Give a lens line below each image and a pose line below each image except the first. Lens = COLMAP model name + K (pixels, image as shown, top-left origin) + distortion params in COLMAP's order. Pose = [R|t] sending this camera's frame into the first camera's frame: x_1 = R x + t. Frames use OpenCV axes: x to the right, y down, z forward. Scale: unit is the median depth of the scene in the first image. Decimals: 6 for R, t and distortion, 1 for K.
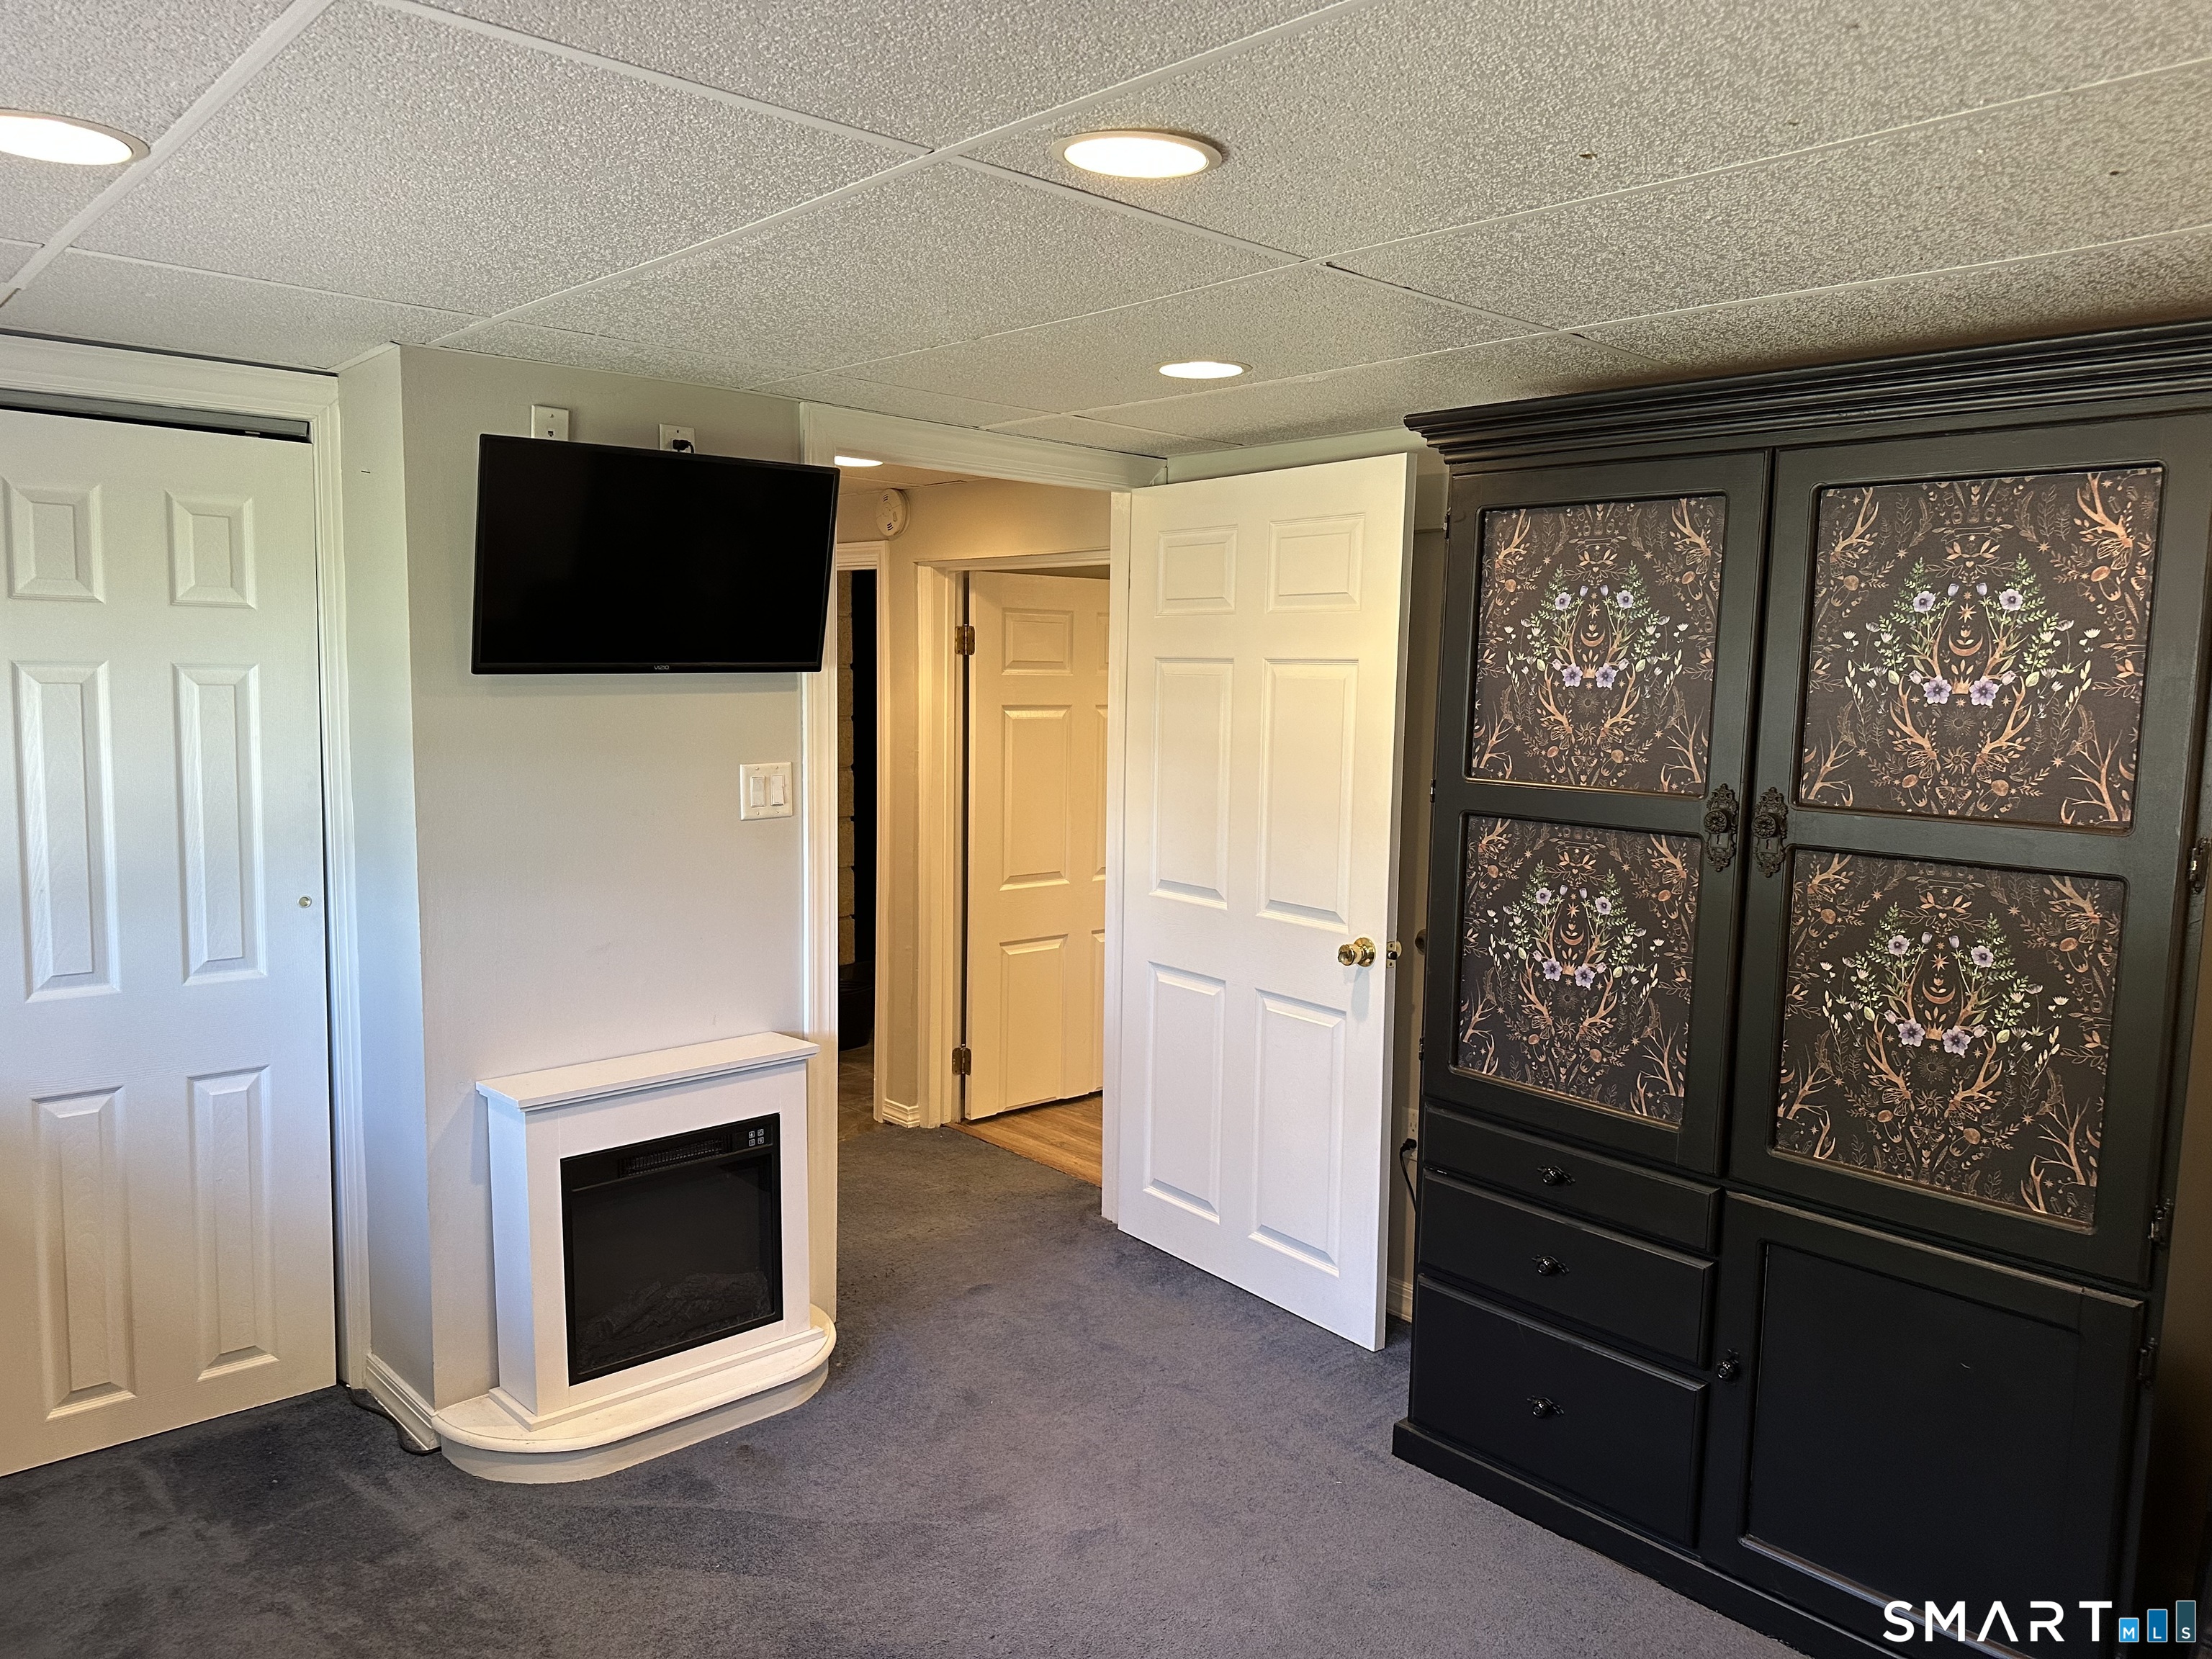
lens RADIAL K [[1552.5, 0, 1101.3], [0, 1552.5, 833.2], [0, 0, 1]] dist [0.084532, -0.106158]
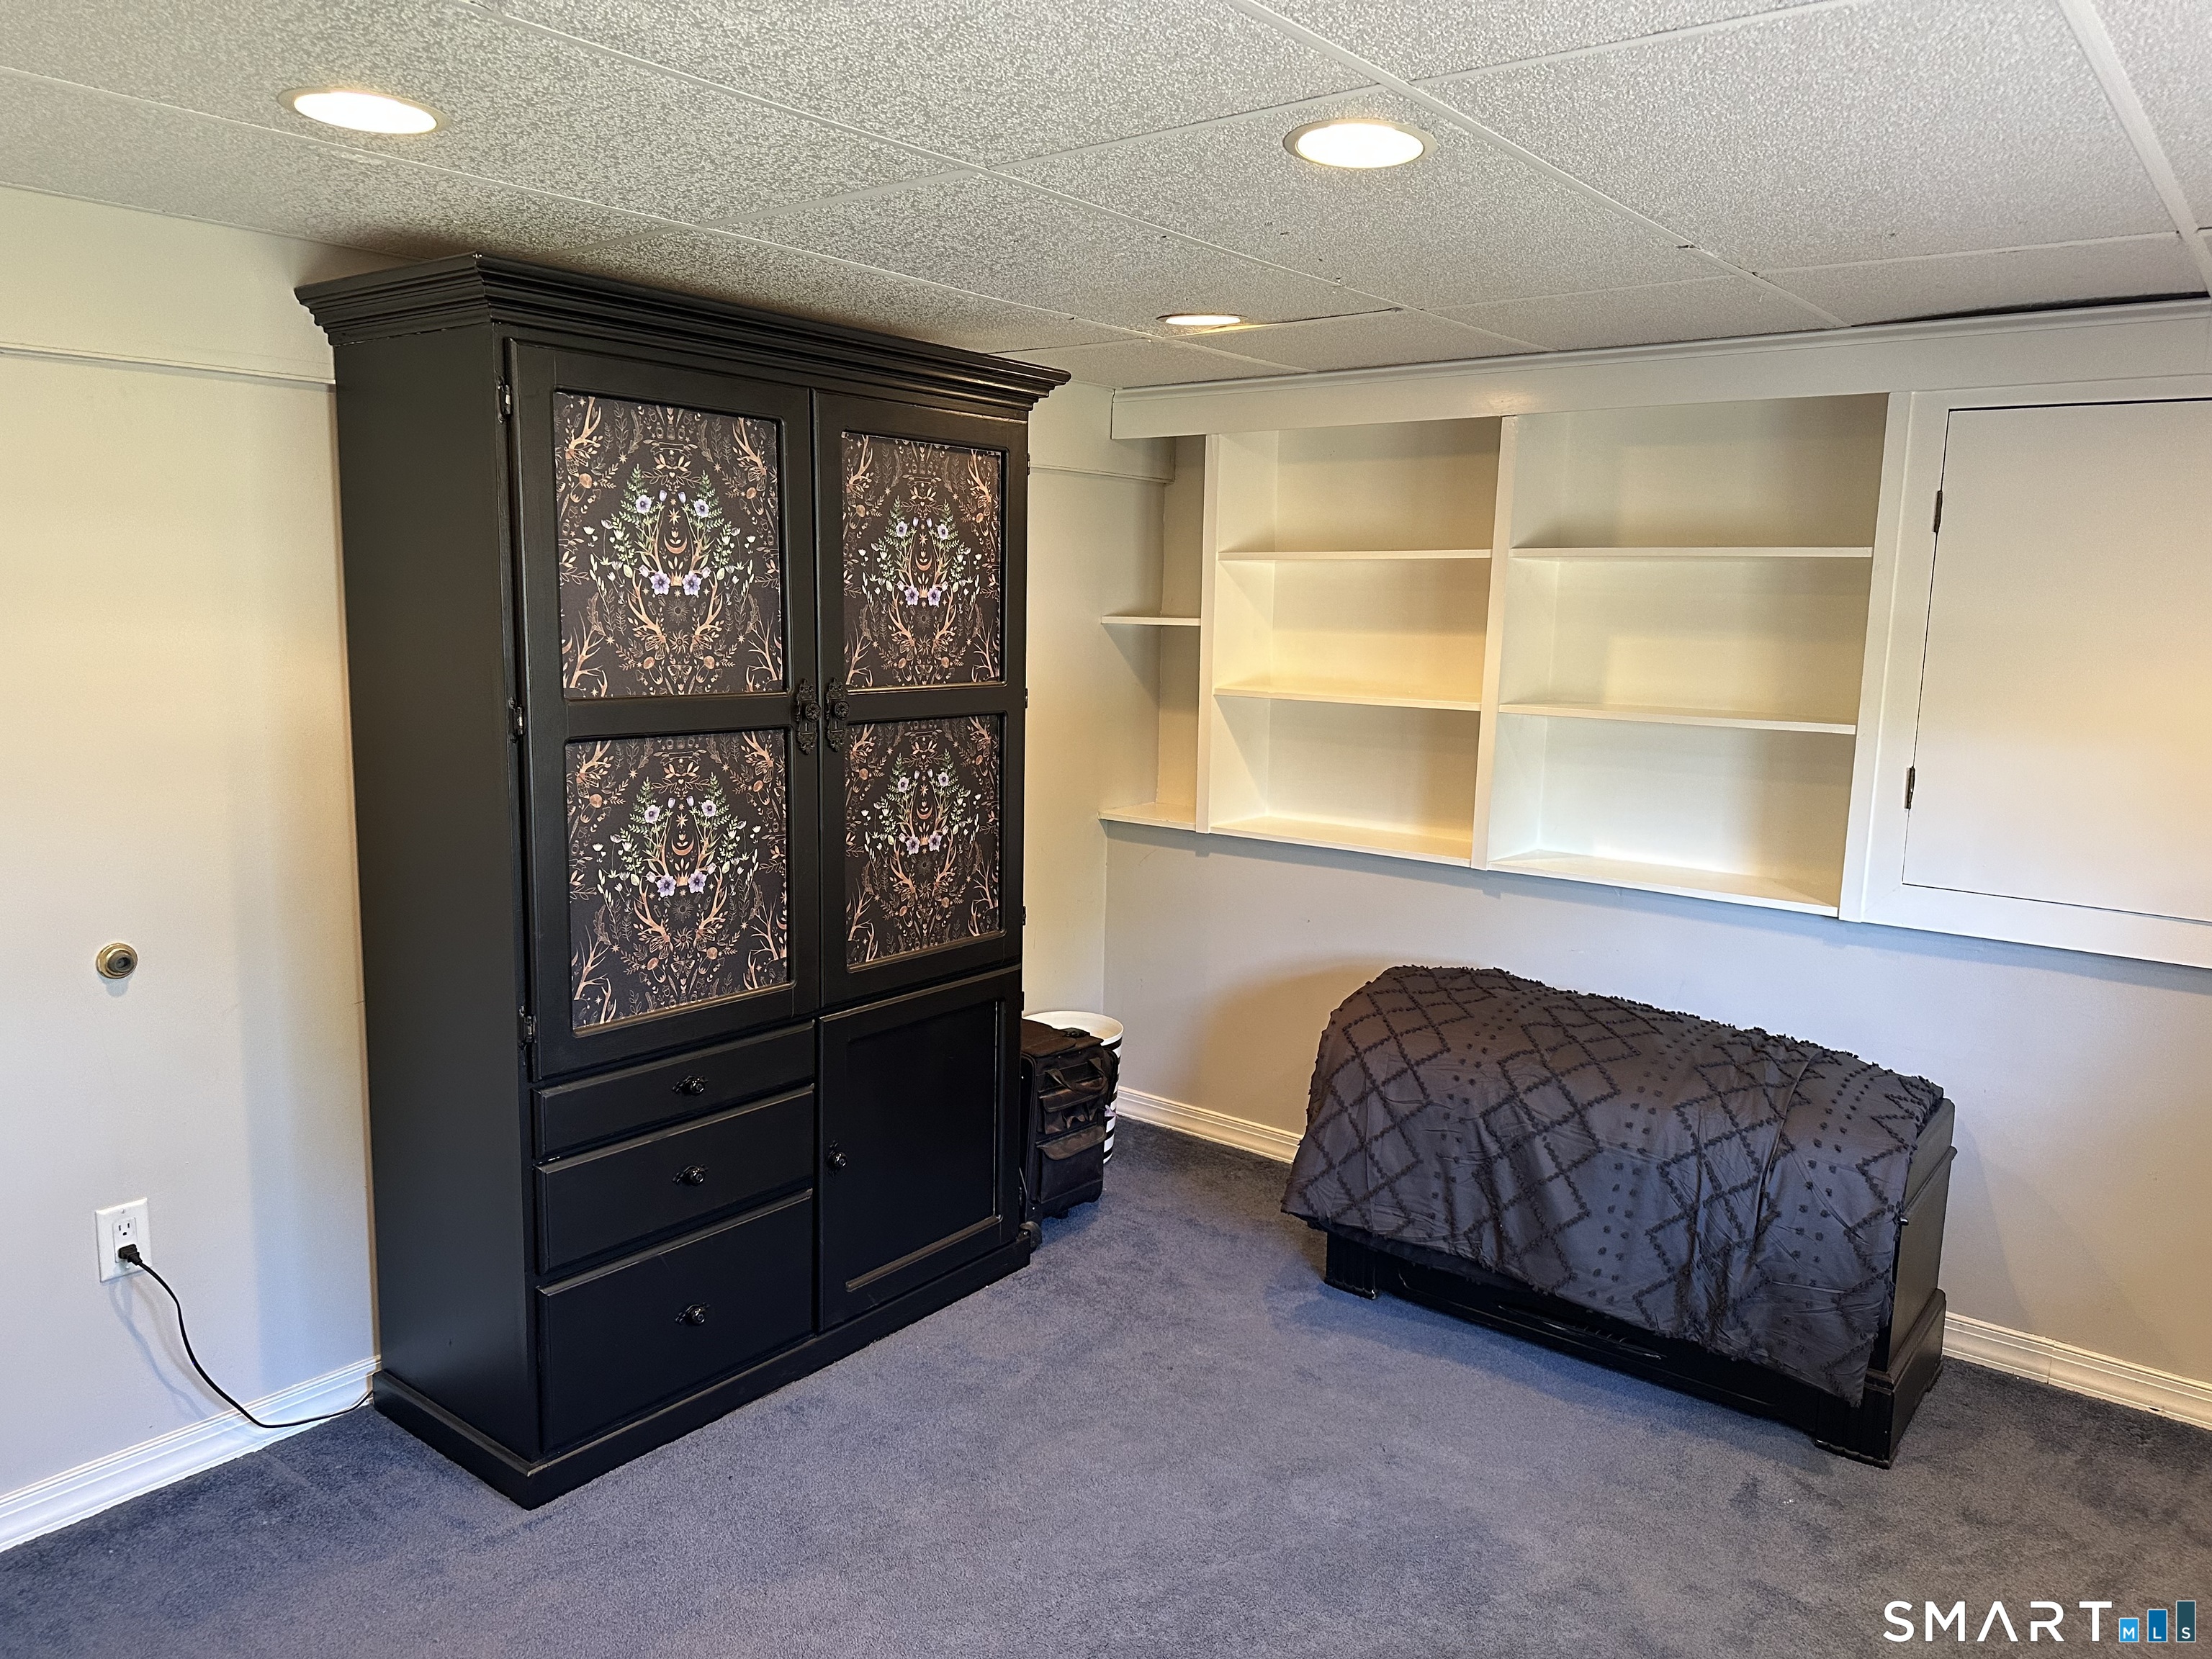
lens RADIAL K [[1552.5, 0, 1101.3], [0, 1552.5, 833.2], [0, 0, 1]] dist [0.084532, -0.106158]
pose [[-0.186828, -0.169617, 0.967639, -0.726056], [0.082947, 0.978741, 0.187578, -0.109352], [-0.978885, 0.115307, -0.168787, 0.923415]]
